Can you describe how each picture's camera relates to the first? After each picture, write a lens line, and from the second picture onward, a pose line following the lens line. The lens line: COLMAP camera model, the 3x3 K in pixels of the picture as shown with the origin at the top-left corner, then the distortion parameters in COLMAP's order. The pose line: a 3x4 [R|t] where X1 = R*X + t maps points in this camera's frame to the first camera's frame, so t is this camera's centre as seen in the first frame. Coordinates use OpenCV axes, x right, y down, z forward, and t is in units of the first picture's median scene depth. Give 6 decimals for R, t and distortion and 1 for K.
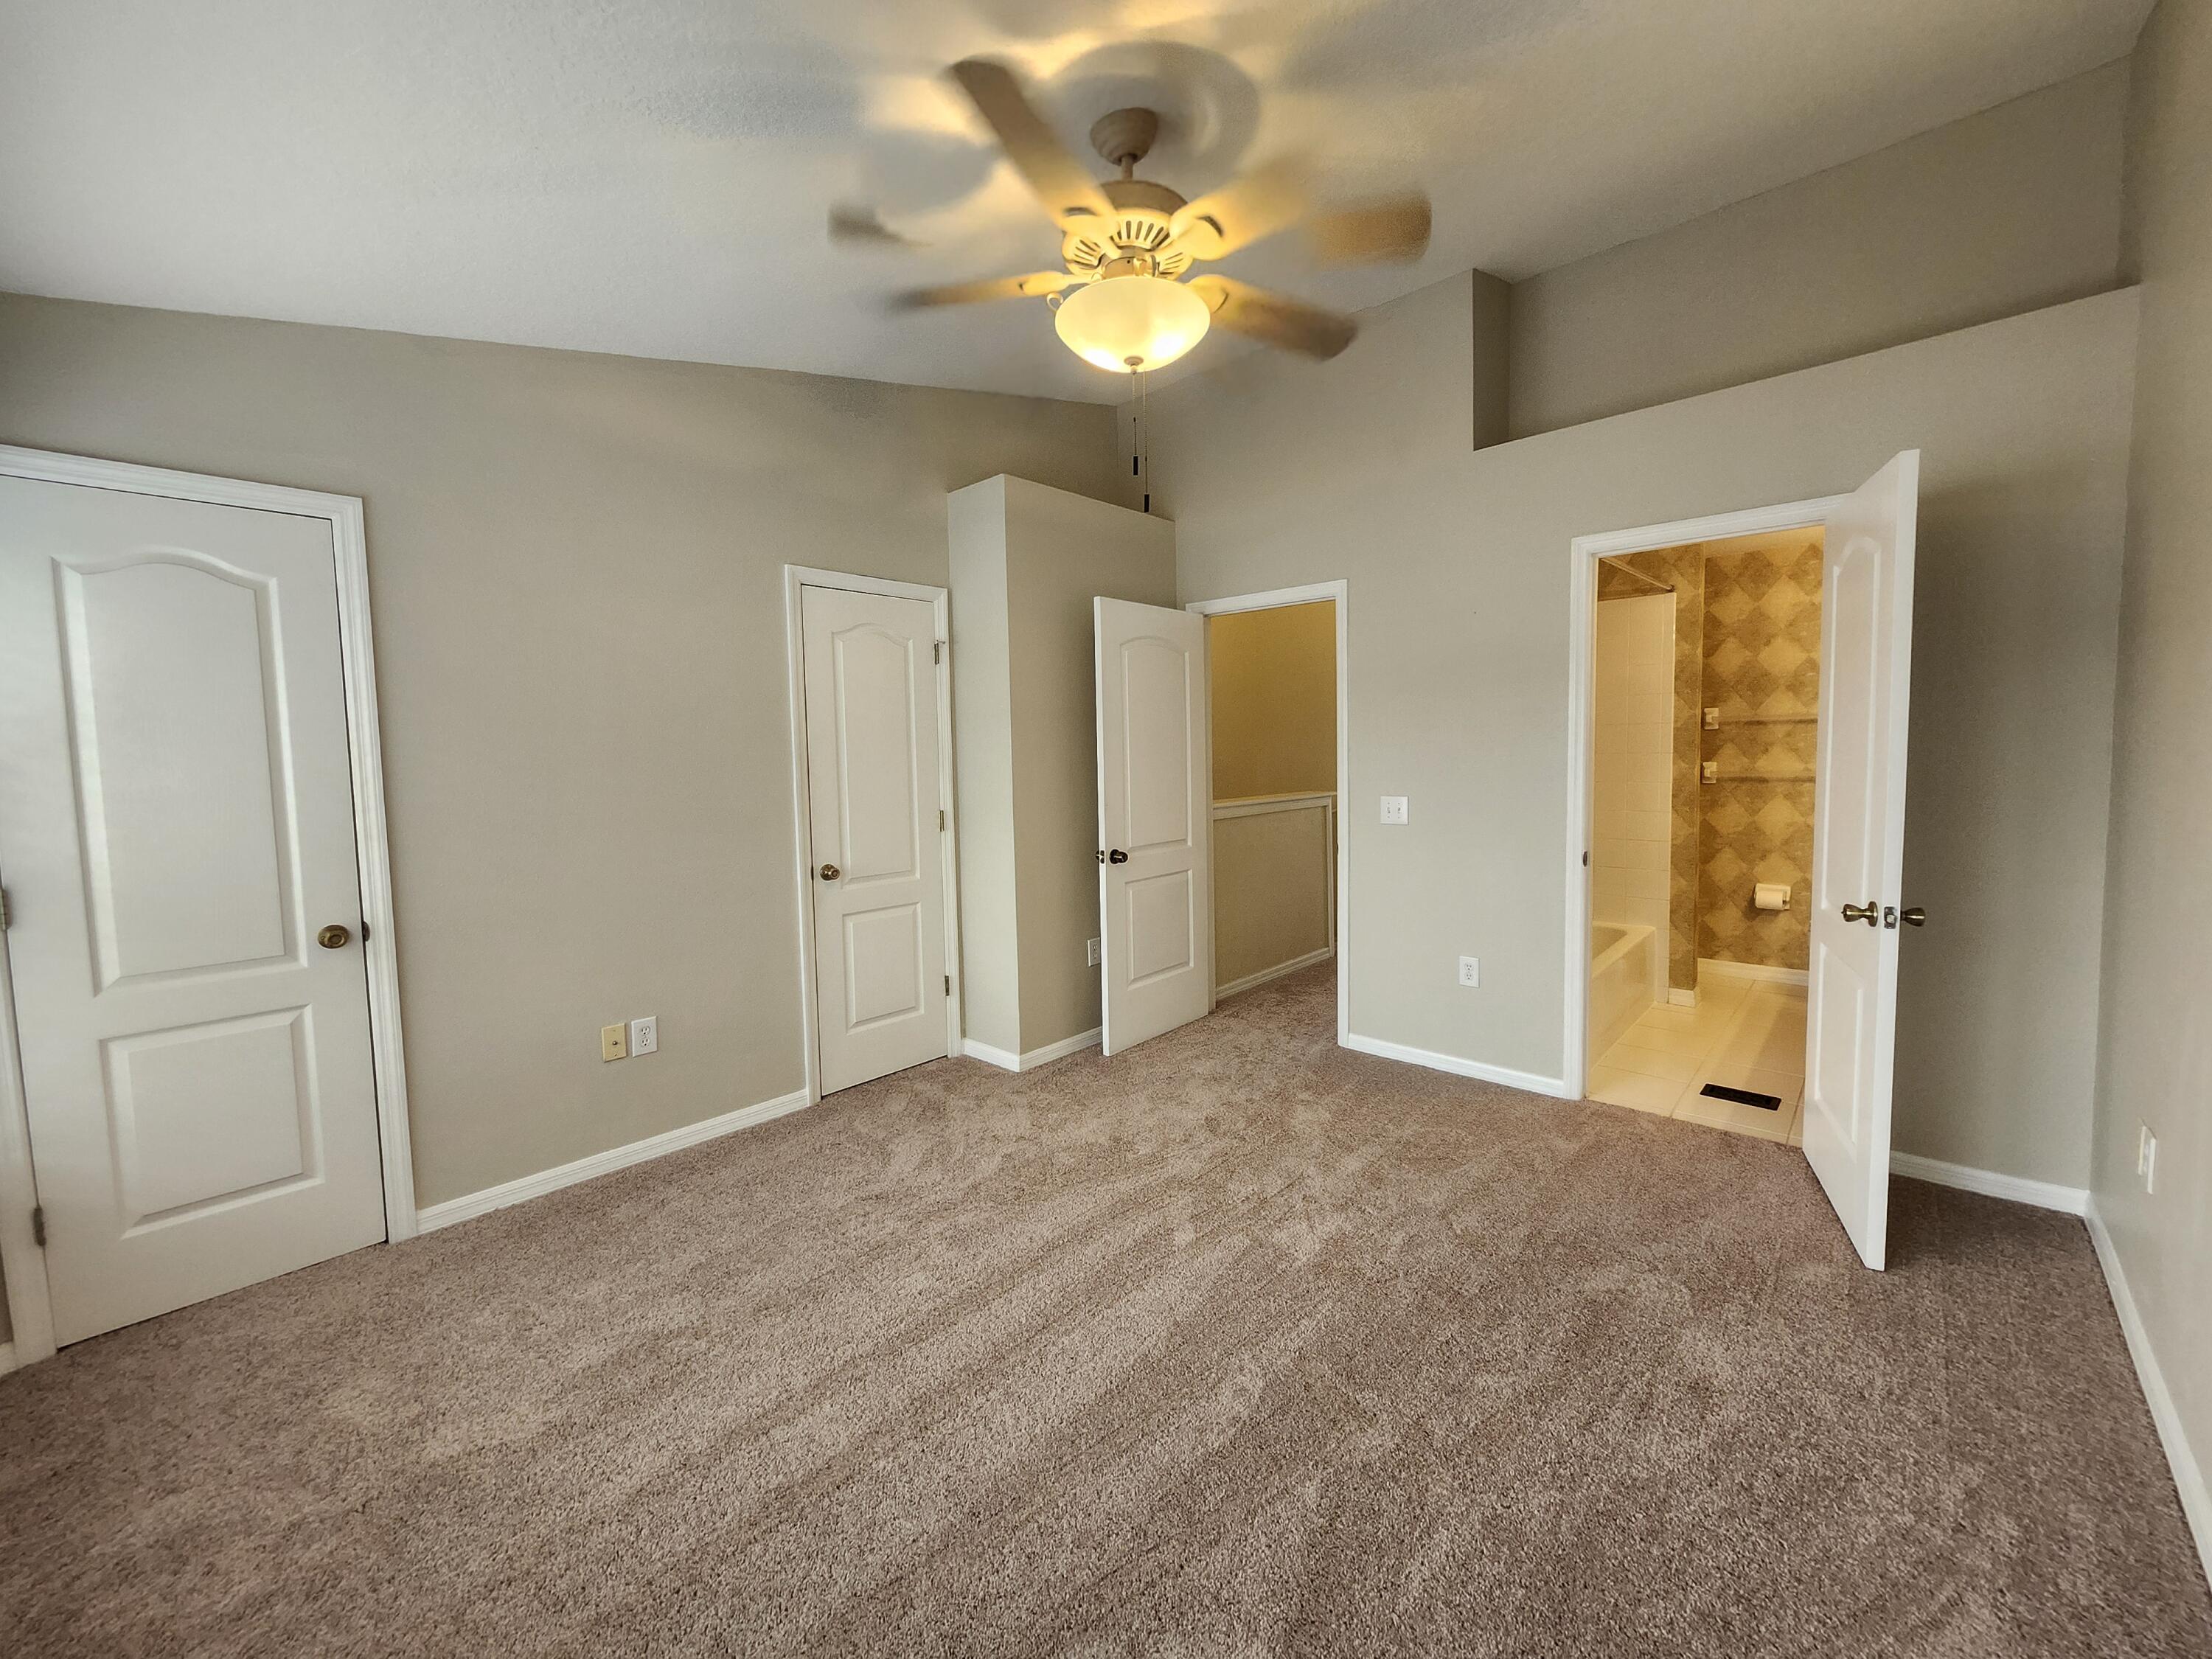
lens RADIAL K [[866.9, 0, 1122.5], [0, 866.9, 802.4], [0, 0, 1]] dist [0.000570, -0.000220]
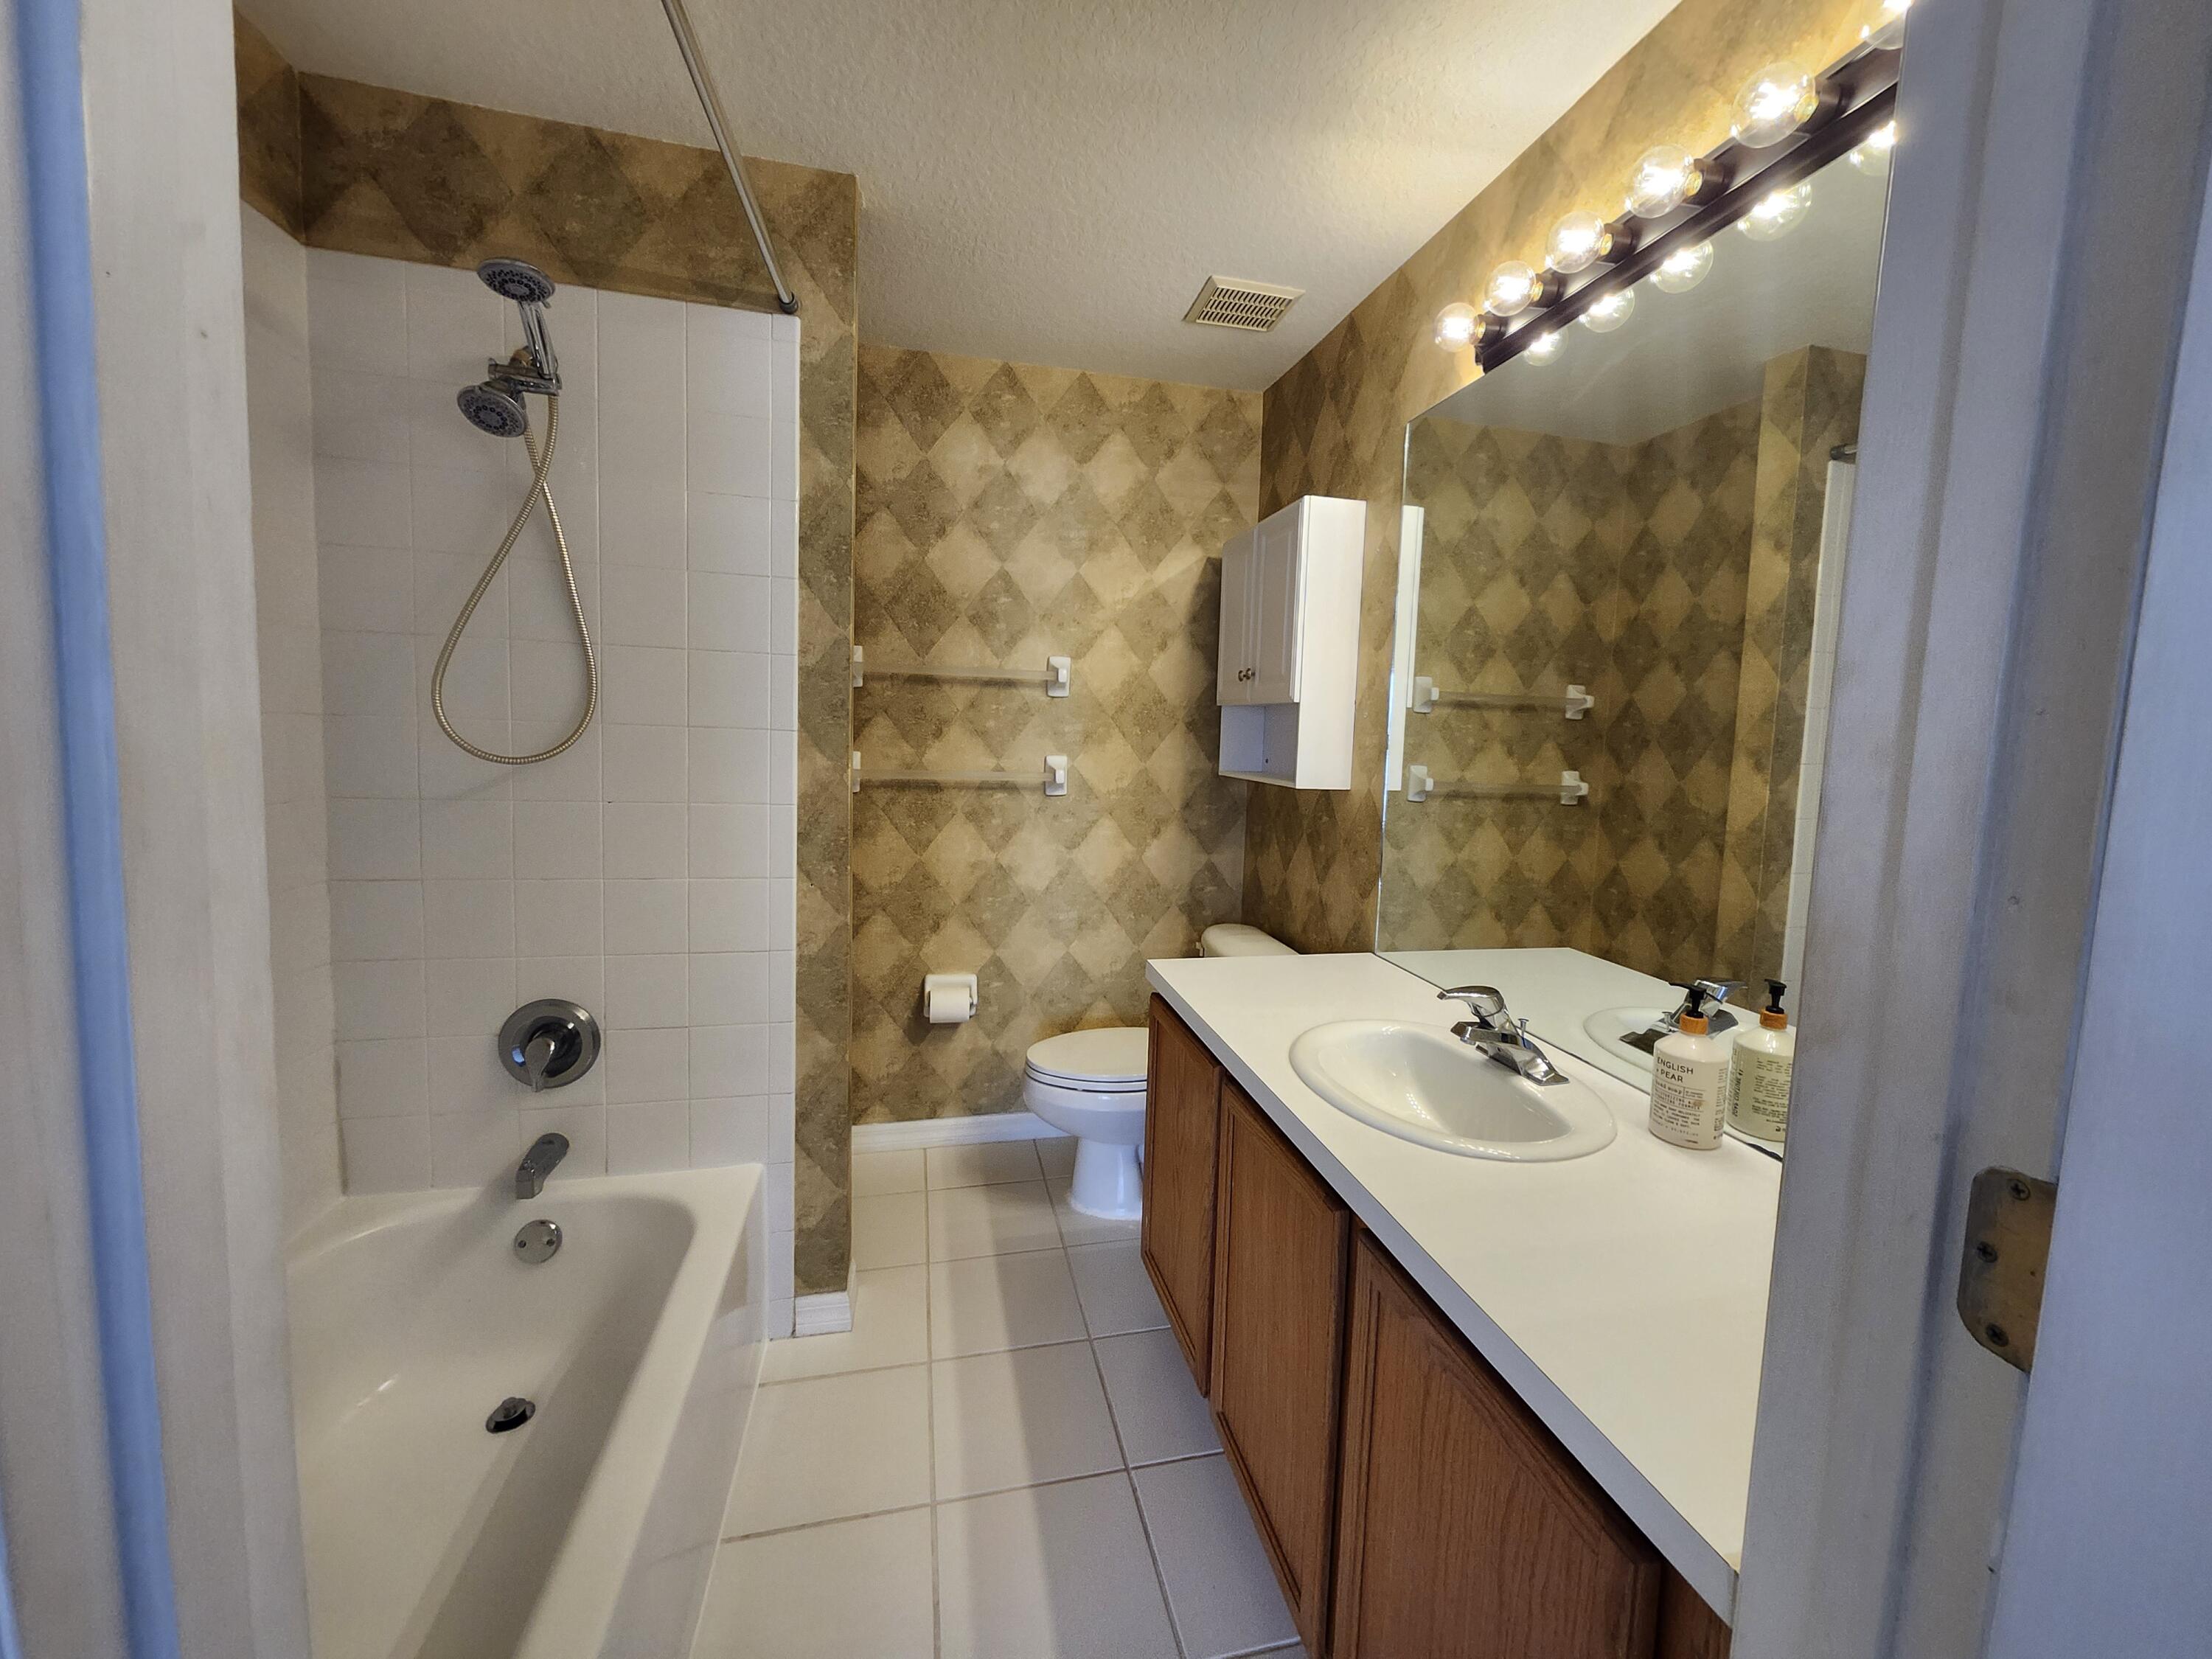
lens RADIAL K [[866.9, 0, 1122.5], [0, 866.9, 802.4], [0, 0, 1]] dist [0.000570, -0.000220]
pose [[0.562943, -0.027522, 0.826037, 0.357092], [0.002413, 0.999496, 0.031657, -0.033033], [-0.826492, -0.015828, 0.562725, 0.599403]]
